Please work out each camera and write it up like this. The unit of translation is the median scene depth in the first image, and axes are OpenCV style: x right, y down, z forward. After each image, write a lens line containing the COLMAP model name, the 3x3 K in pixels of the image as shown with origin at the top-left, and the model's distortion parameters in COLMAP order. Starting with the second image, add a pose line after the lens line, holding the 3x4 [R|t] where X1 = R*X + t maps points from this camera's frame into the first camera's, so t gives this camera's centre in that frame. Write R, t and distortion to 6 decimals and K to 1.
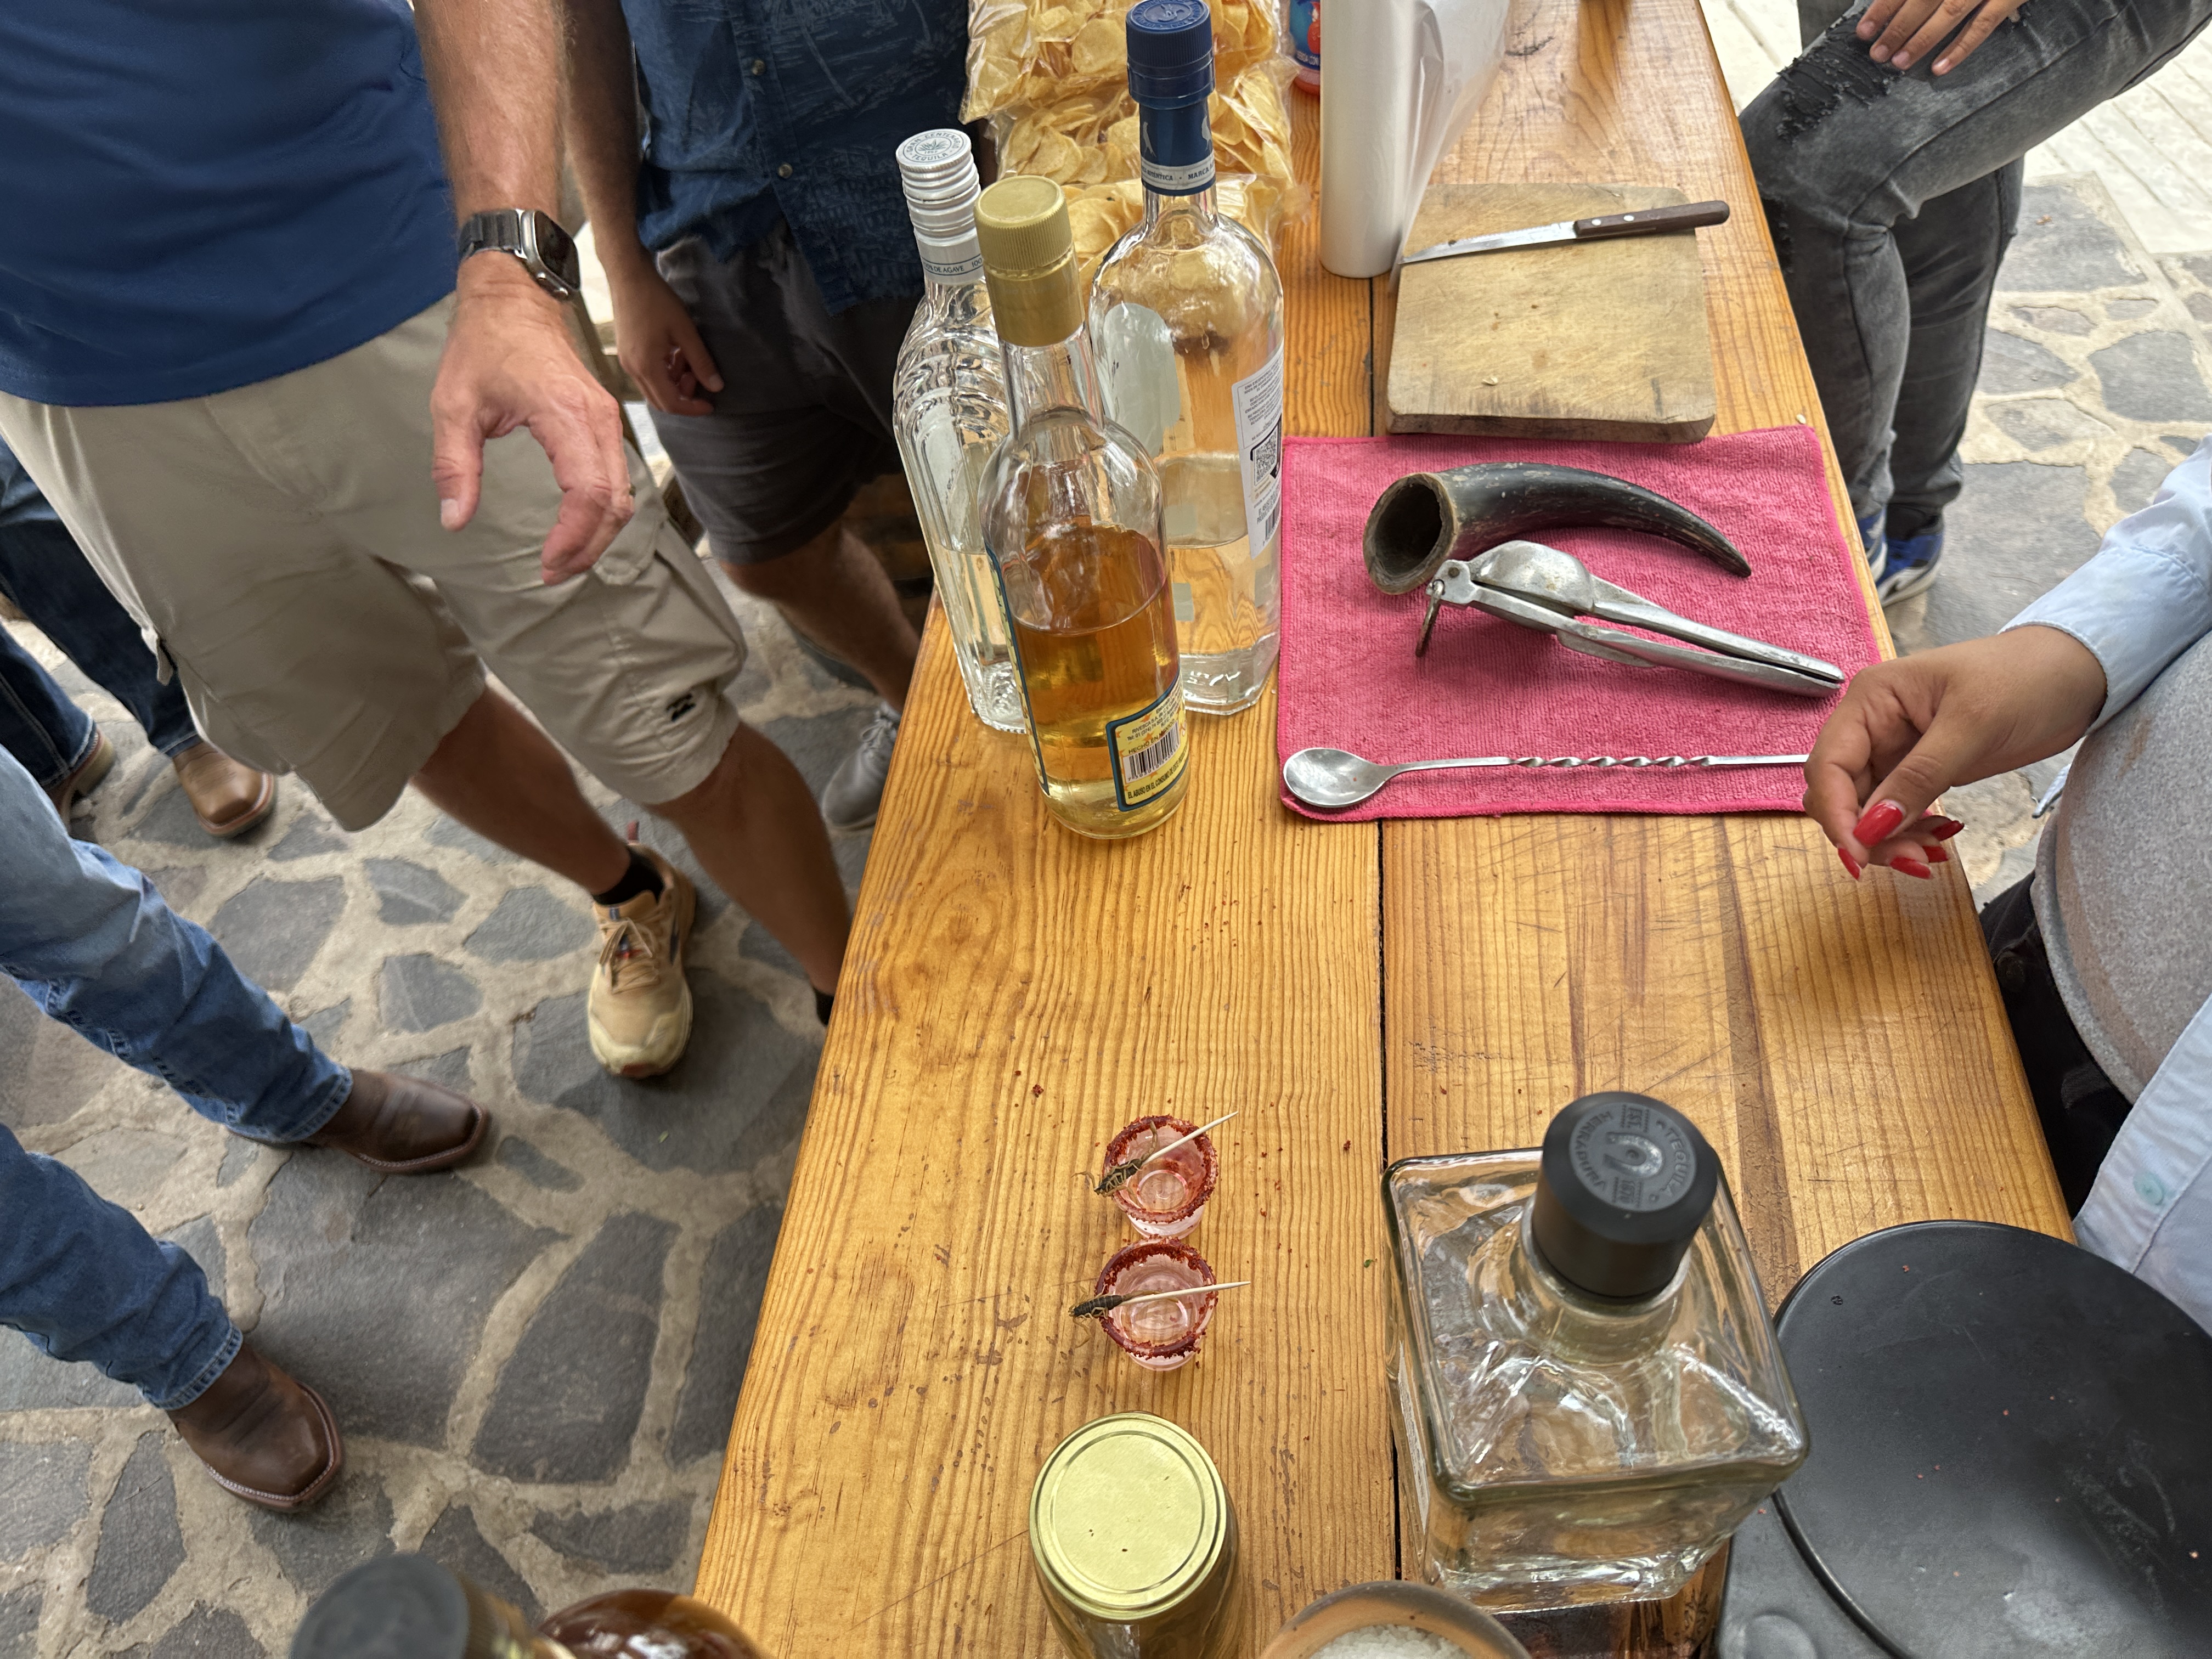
lens RADIAL K [[1568.6, 0, 1115.9], [0, 1568.6, 852.2], [0, 0, 1]] dist [0.026417, -0.035953]
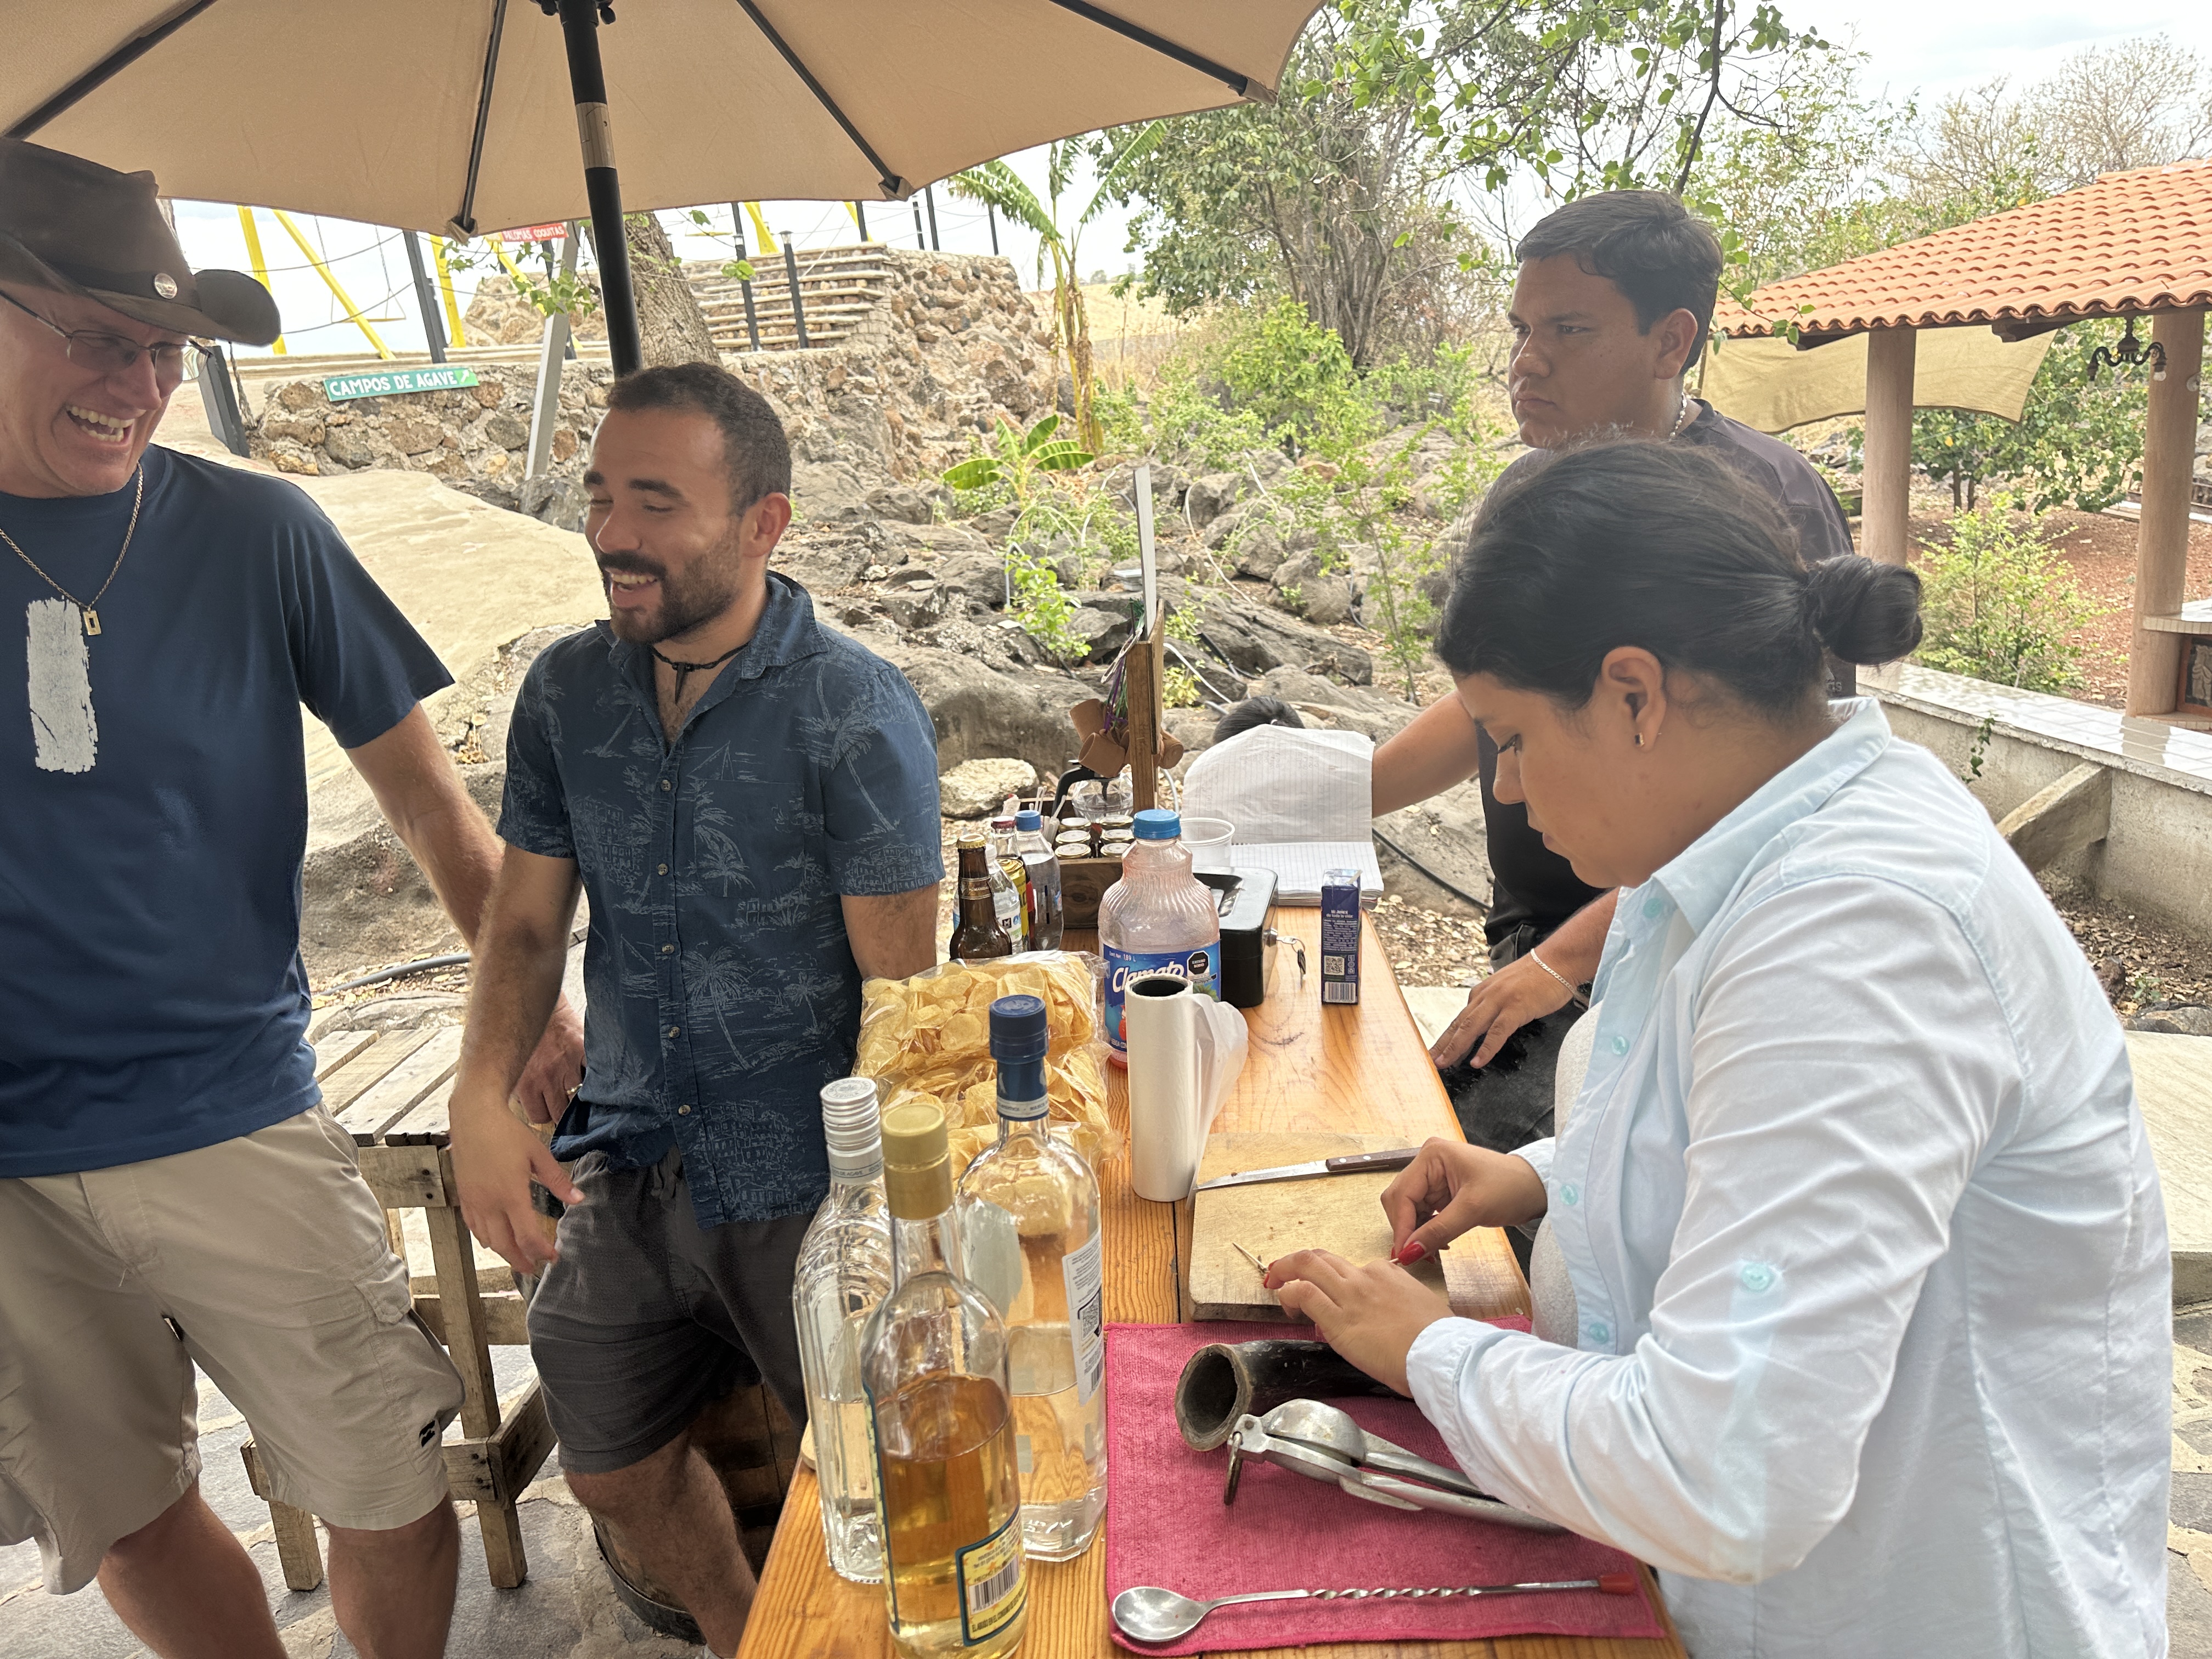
lens RADIAL K [[1568.6, 0, 1127.0], [0, 1568.6, 868.4], [0, 0, 1]] dist [0.026417, -0.035953]
pose [[0.994214, 0.030594, 0.102971, -0.014432], [0.031507, 0.833371, -0.551816, 0.127270], [-0.102695, 0.551867, 0.827585, -0.219967]]
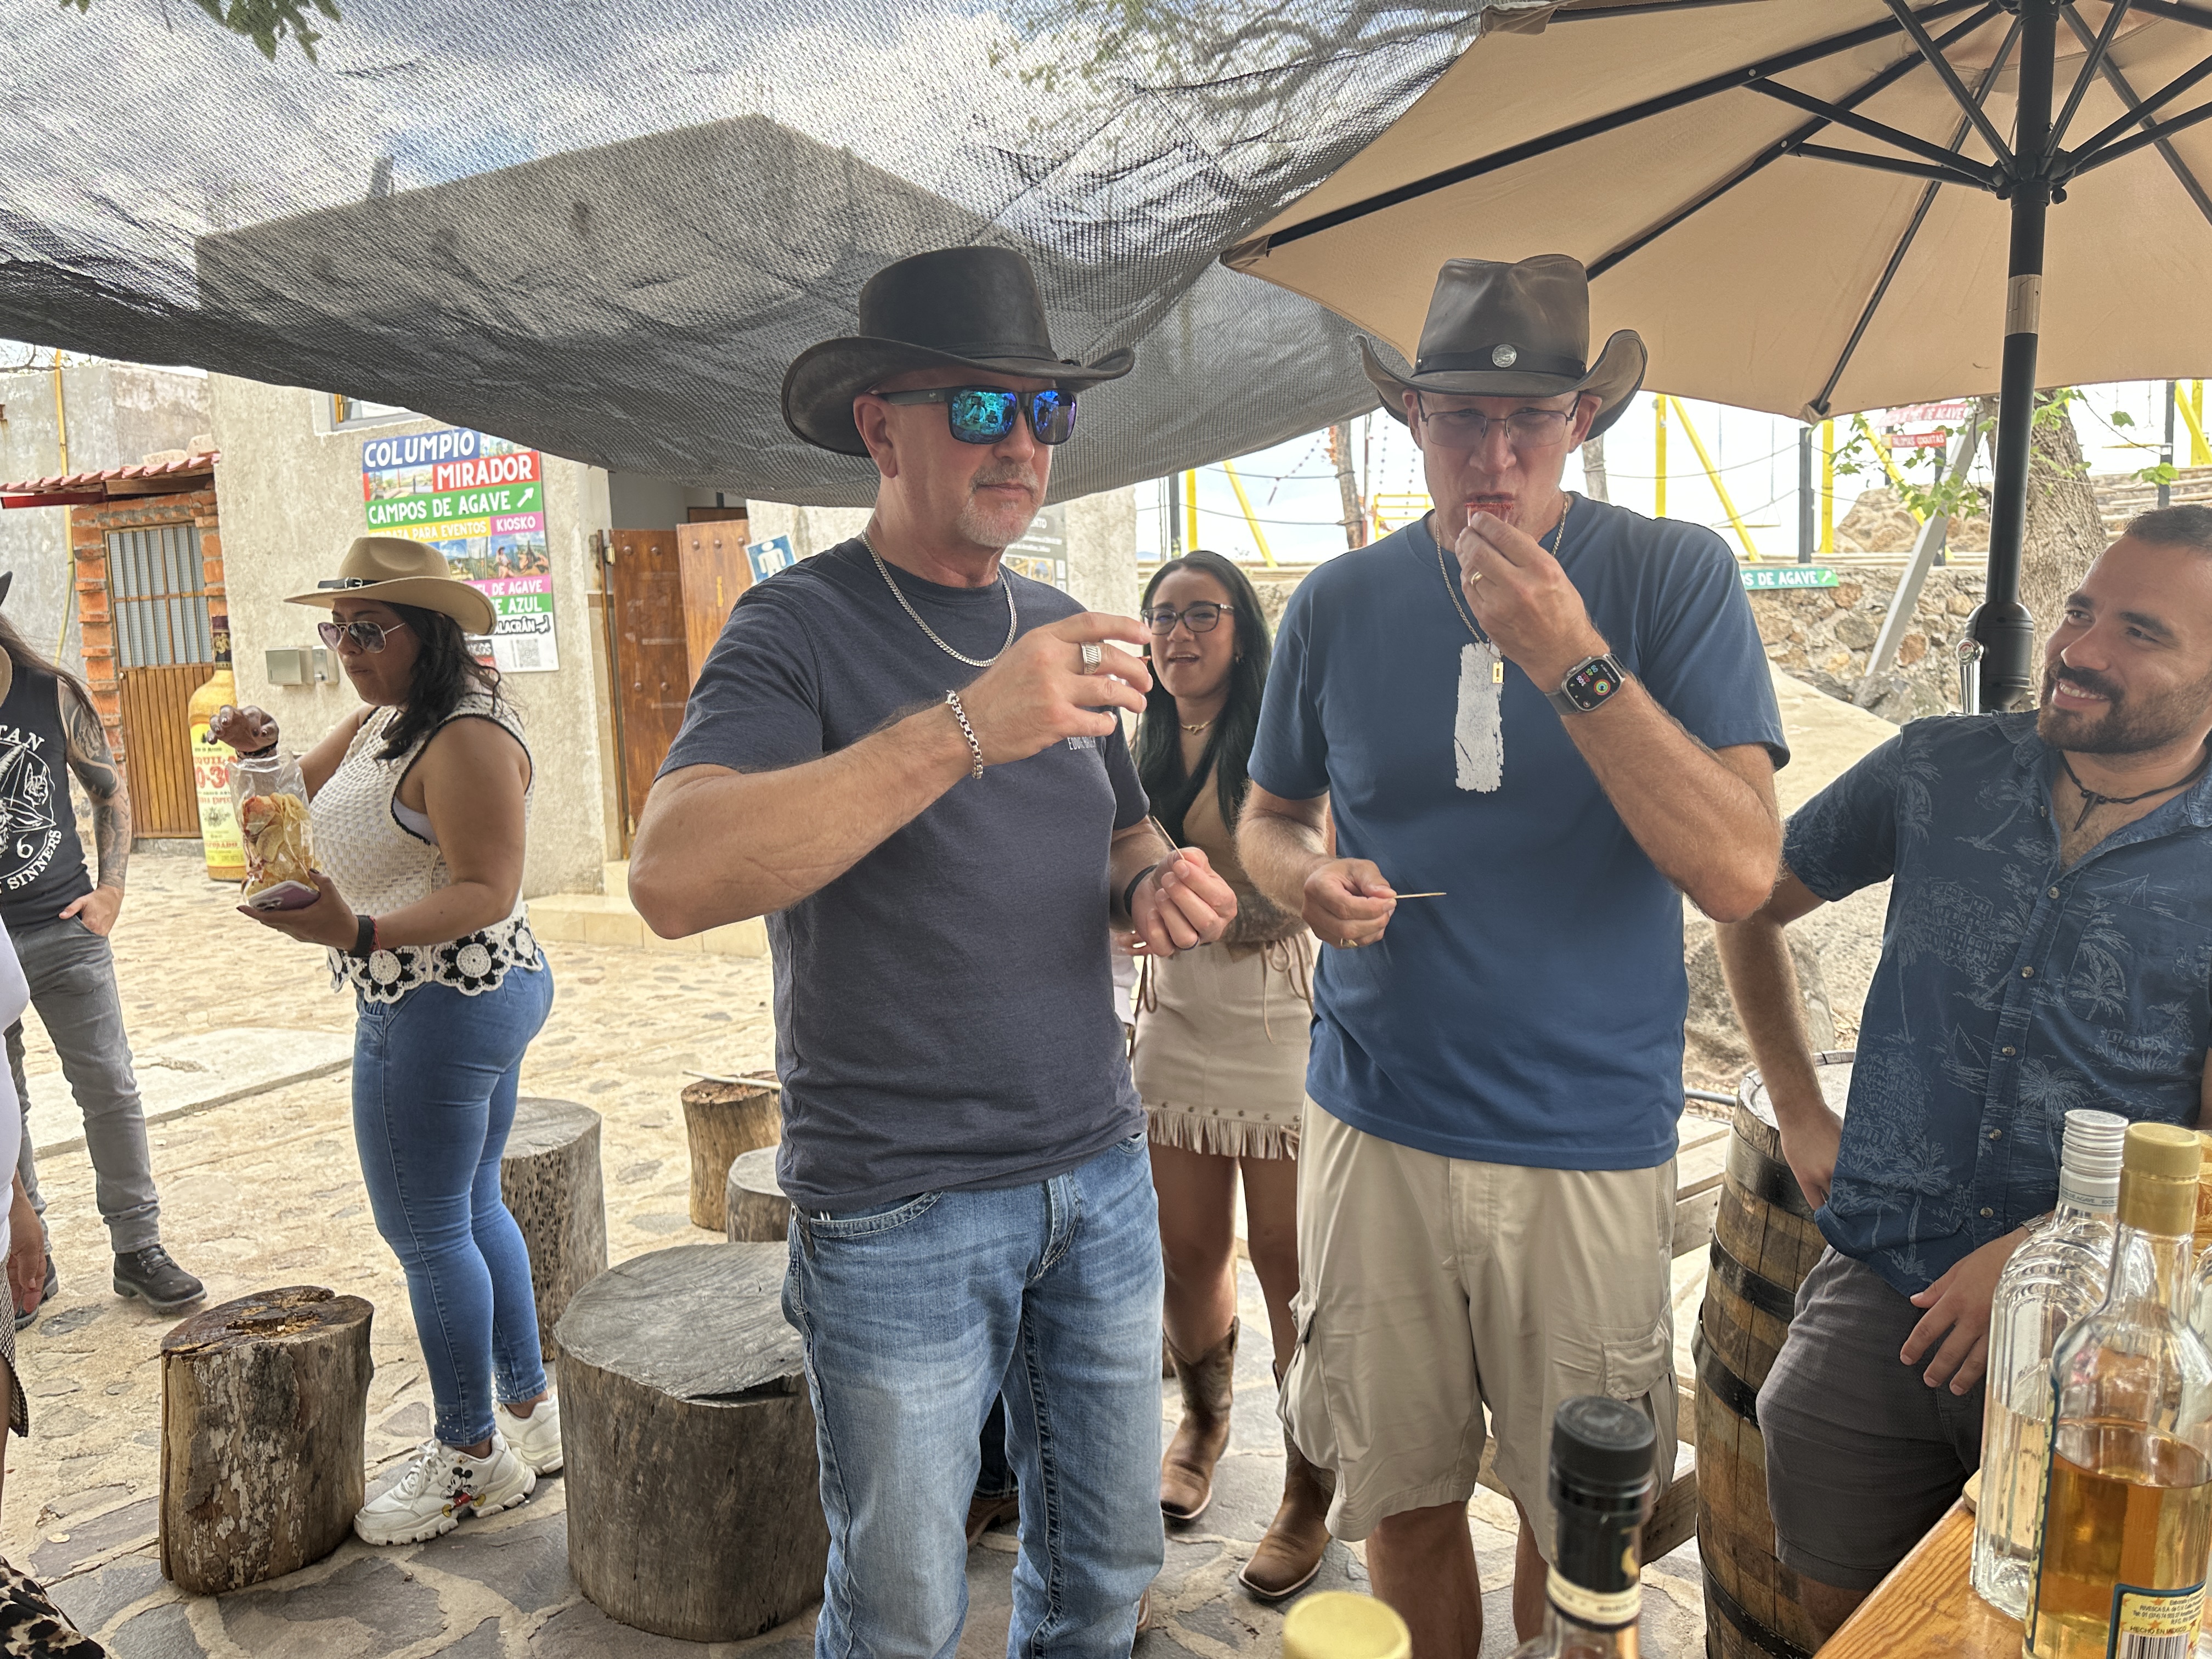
lens RADIAL K [[1568.6, 0, 1105.1], [0, 1568.6, 813.4], [0, 0, 1]] dist [0.026417, -0.035953]
pose [[0.749389, 0.201156, -0.630835, 0.041738], [-0.566388, 0.688228, -0.453373, 0.388424], [0.342959, 0.697050, 0.629682, -0.301501]]
